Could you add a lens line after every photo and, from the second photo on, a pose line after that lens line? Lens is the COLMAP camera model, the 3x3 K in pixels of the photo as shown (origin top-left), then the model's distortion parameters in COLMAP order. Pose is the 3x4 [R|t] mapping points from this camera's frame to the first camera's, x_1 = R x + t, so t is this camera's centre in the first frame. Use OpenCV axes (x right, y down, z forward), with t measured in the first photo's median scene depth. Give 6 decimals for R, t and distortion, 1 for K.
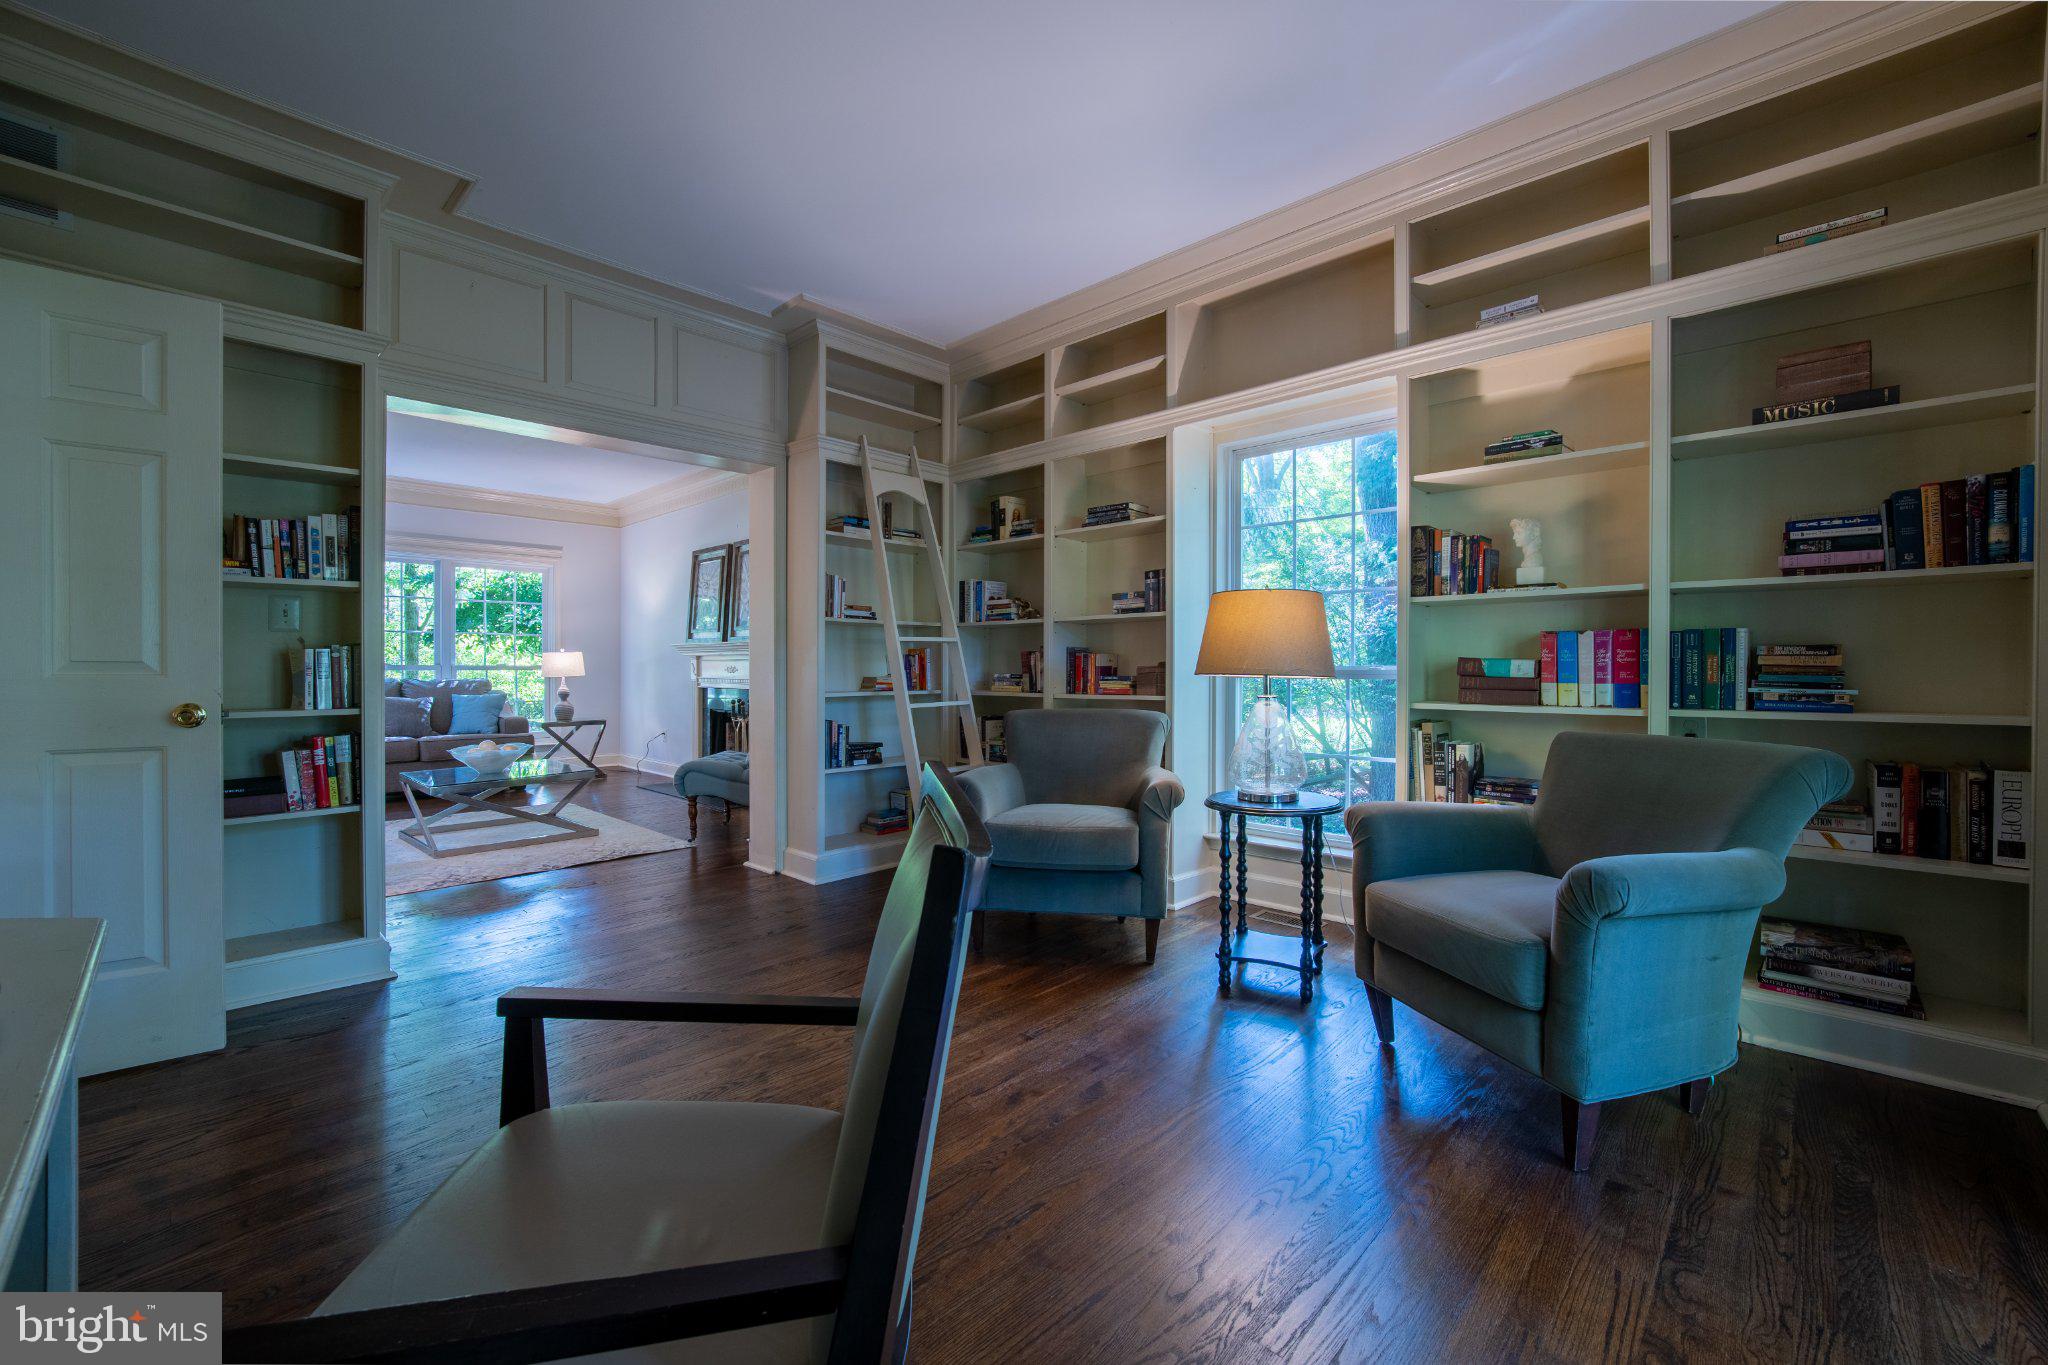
lens RADIAL K [[855.1, 0, 1026.2], [0, 855.1, 670.9], [0, 0, 1]] dist [-0.010998, 0.000076]
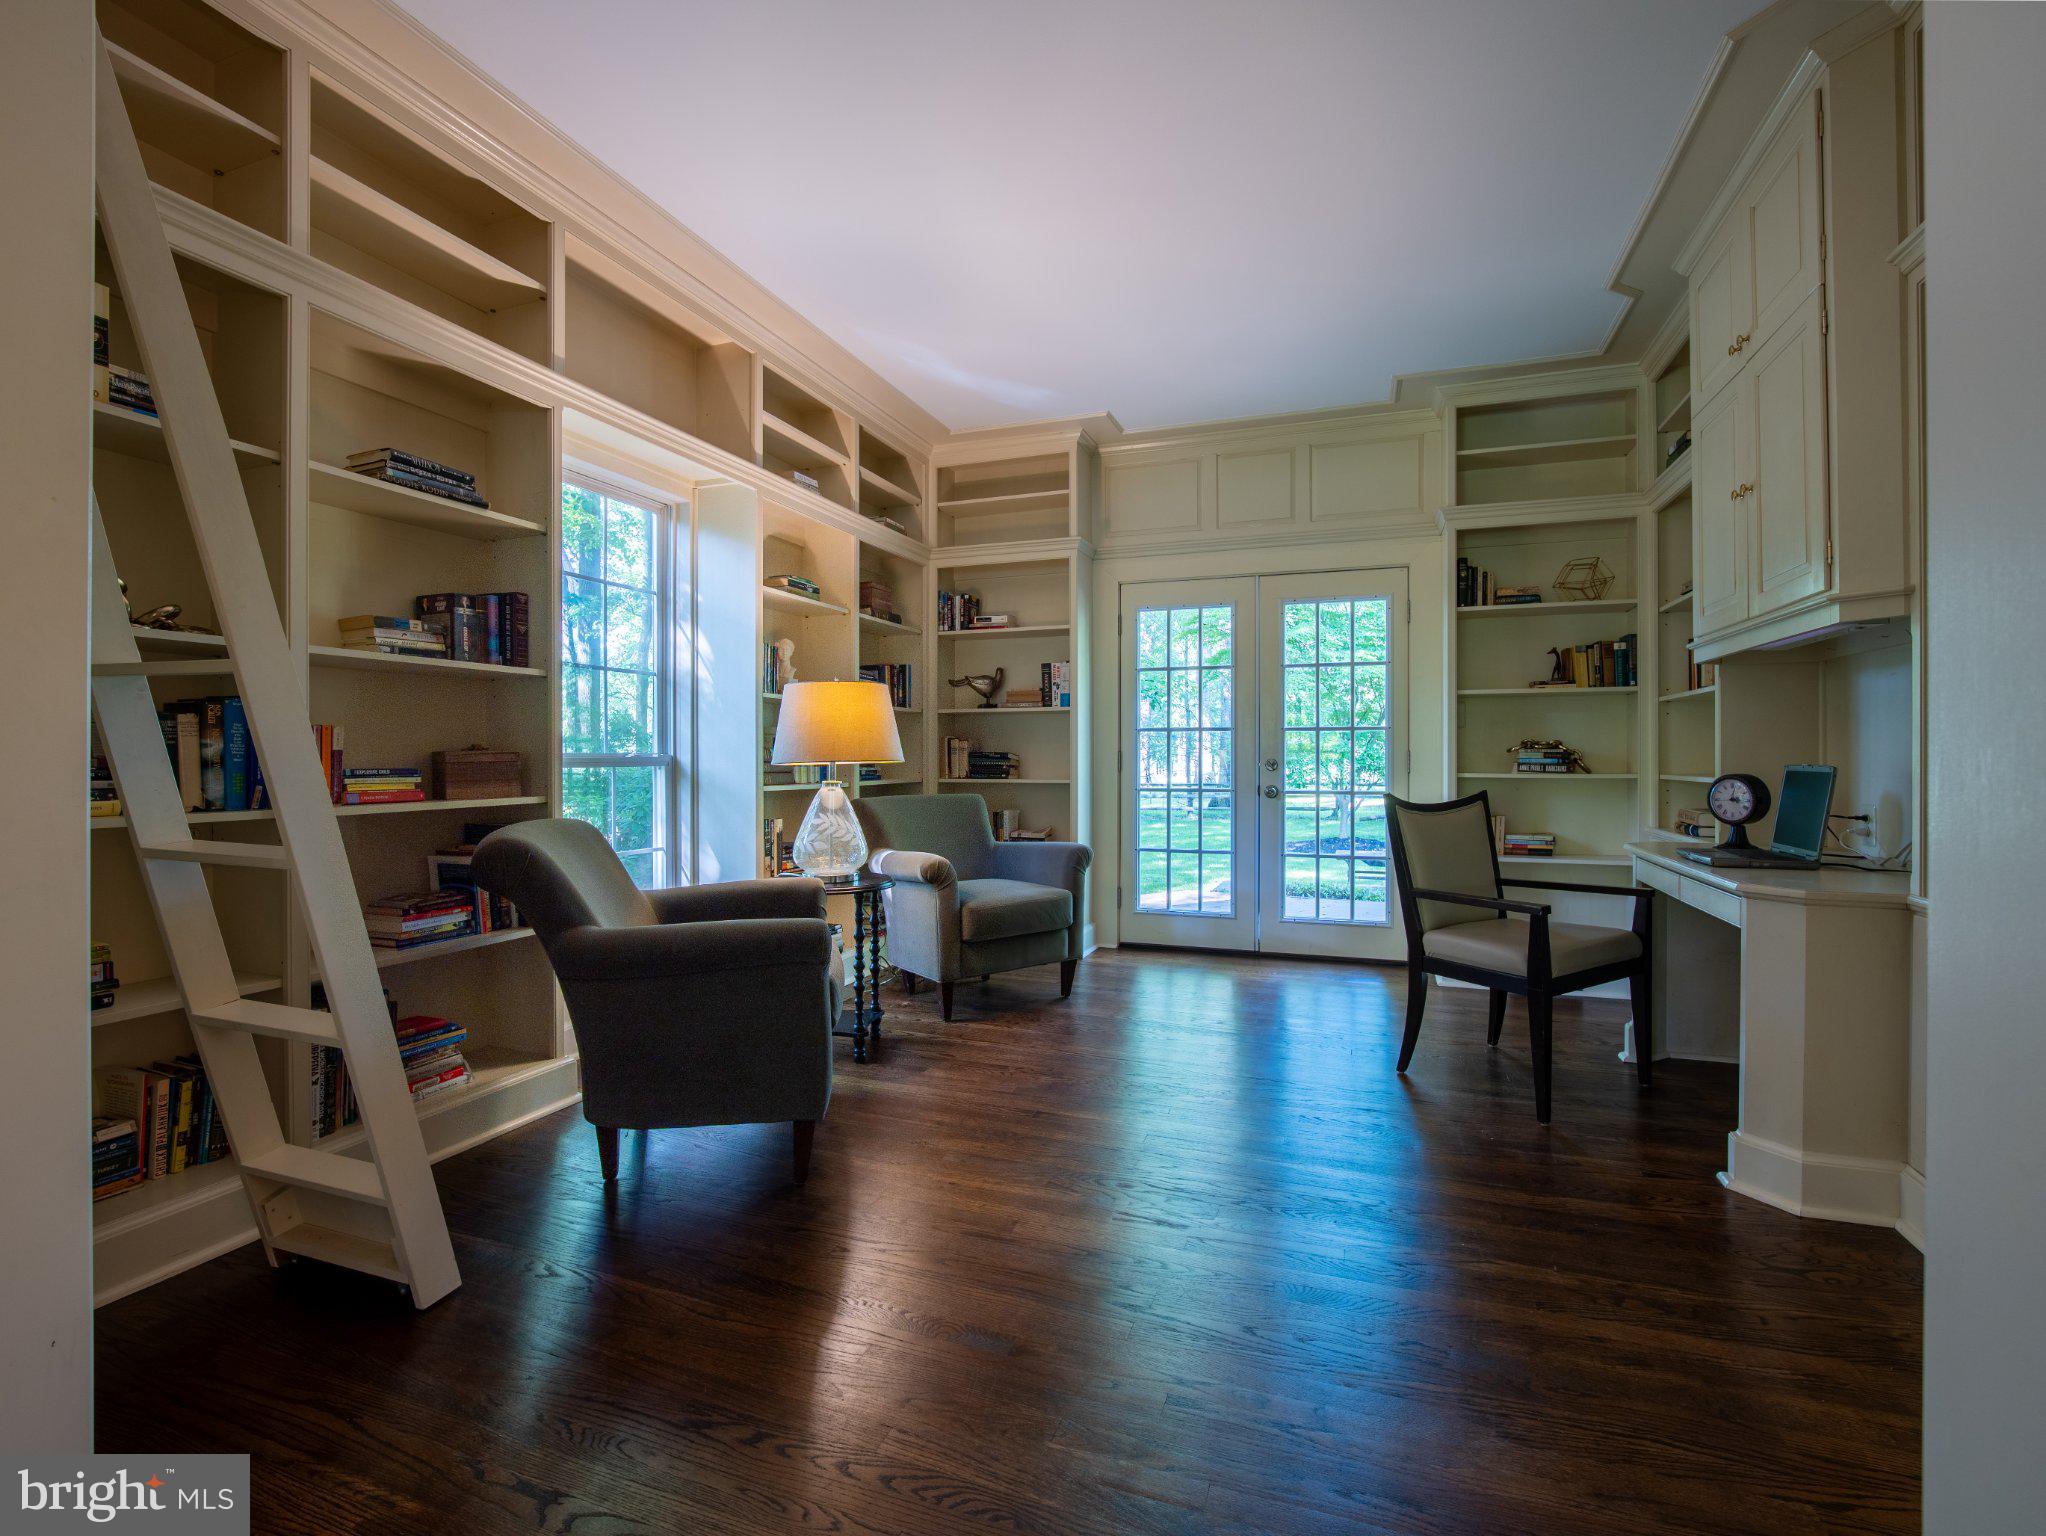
lens RADIAL K [[944.4, 0, 1023.0], [0, 944.4, 768.0], [0, 0, 1]] dist [-0.000021, -0.000042]
pose [[-0.407121, -0.008590, 0.913334, -0.341624], [0.003436, 0.999934, 0.010937, 0.000507], [-0.913368, 0.007591, -0.407065, 0.490969]]
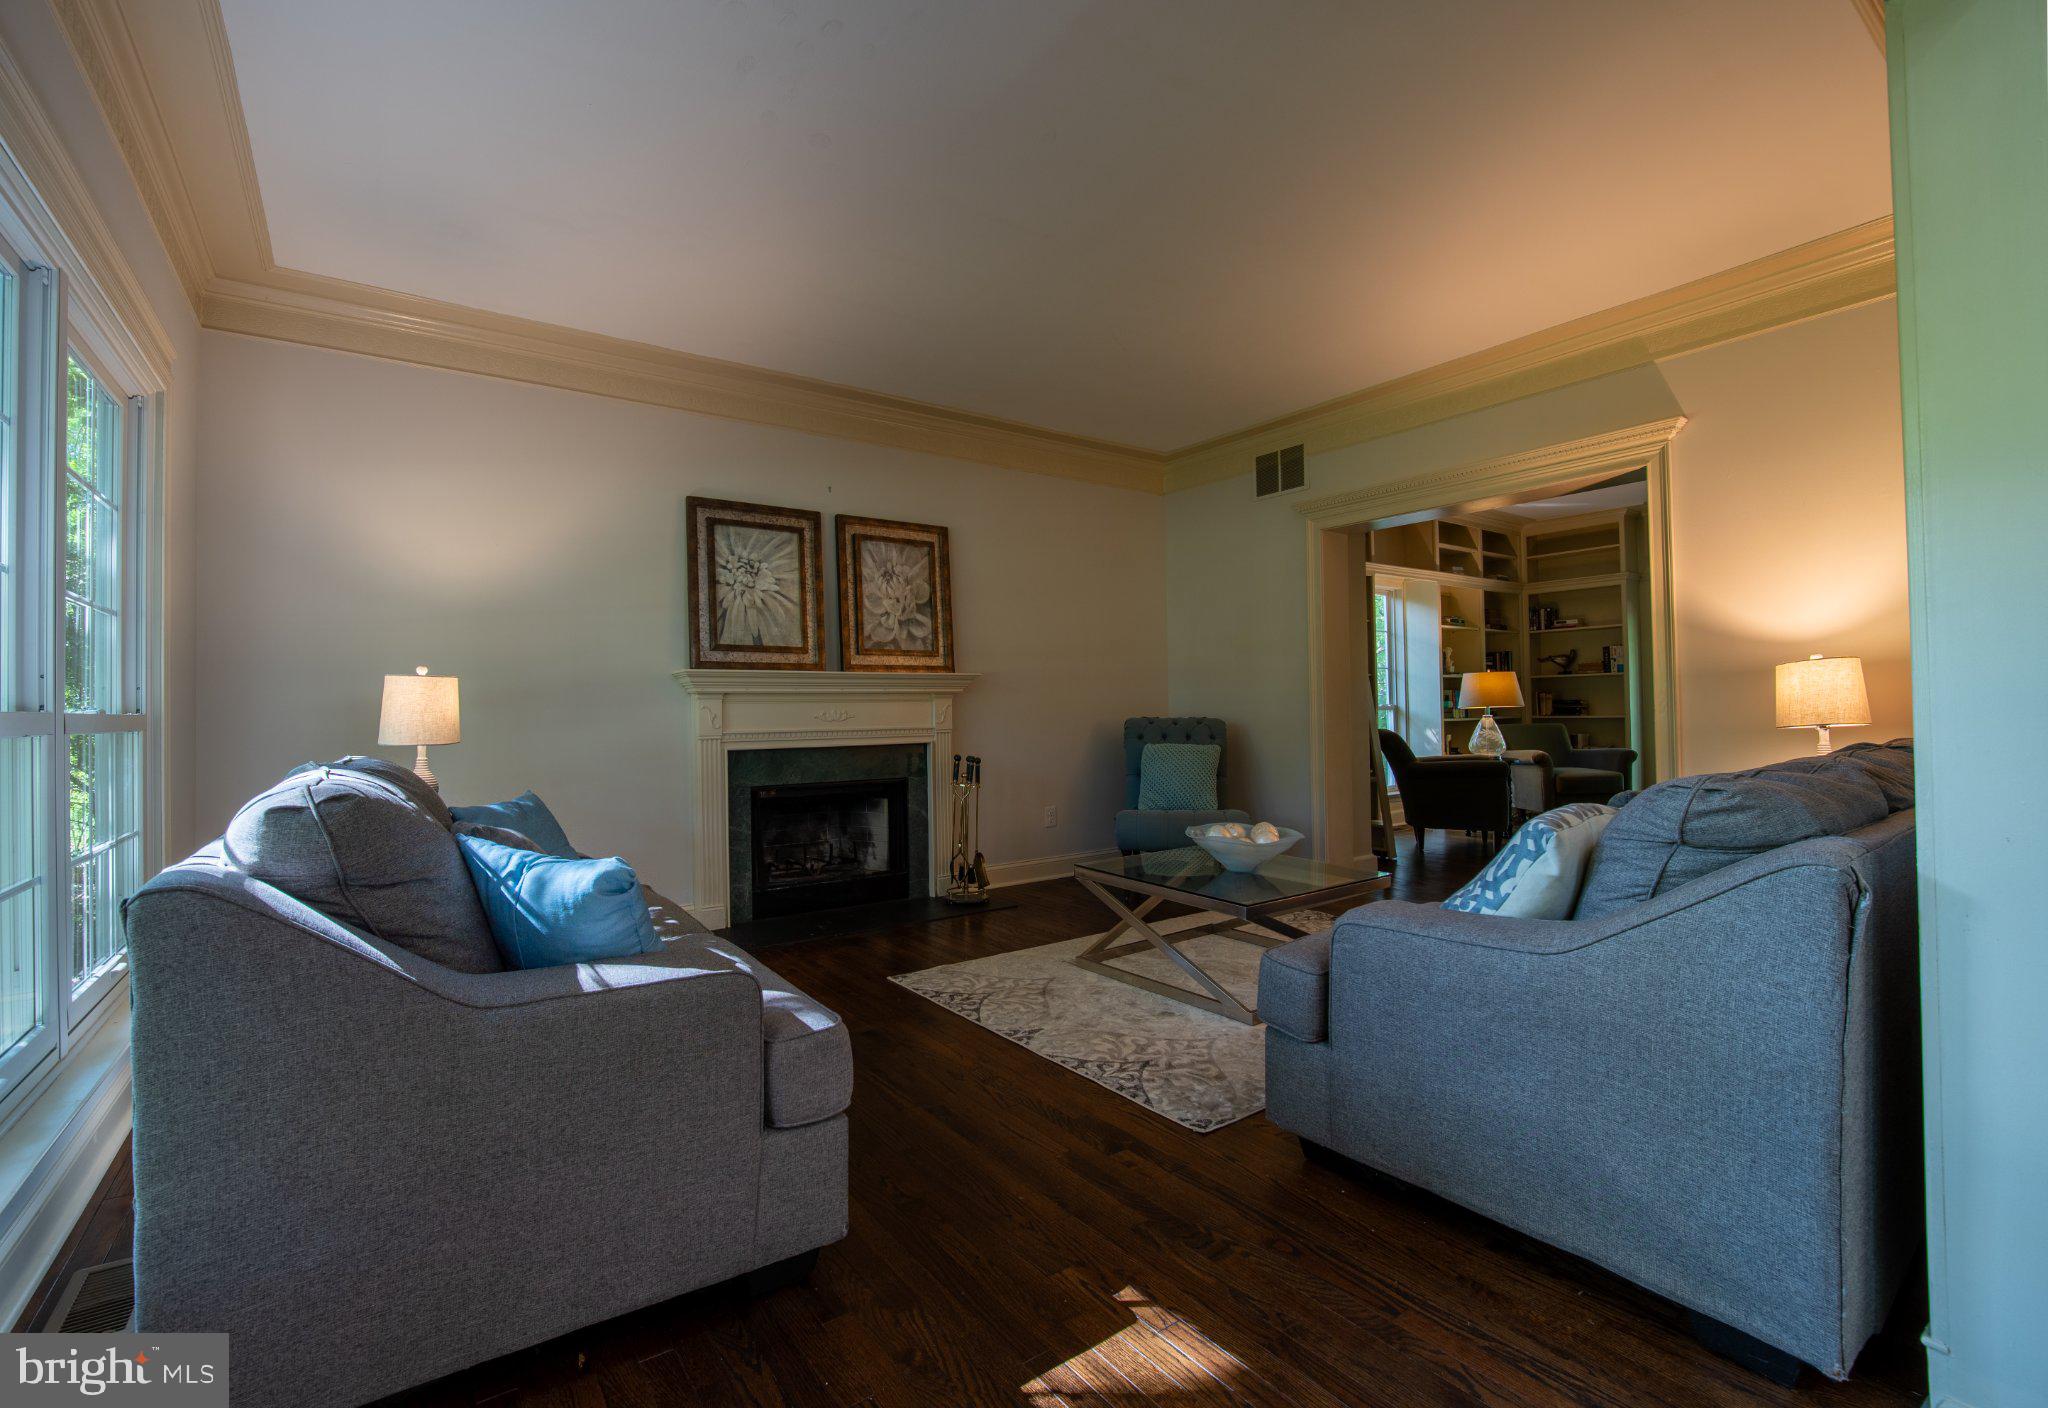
lens RADIAL K [[878.3, 0, 986.7], [0, 878.3, 696.2], [0, 0, 1]] dist [-0.000755, -0.000128]
pose [[0.187085, 0.014036, 0.982243, -0.915803], [0.018921, 0.999661, -0.017889, -0.002241], [-0.982161, 0.021932, 0.186756, 0.740063]]
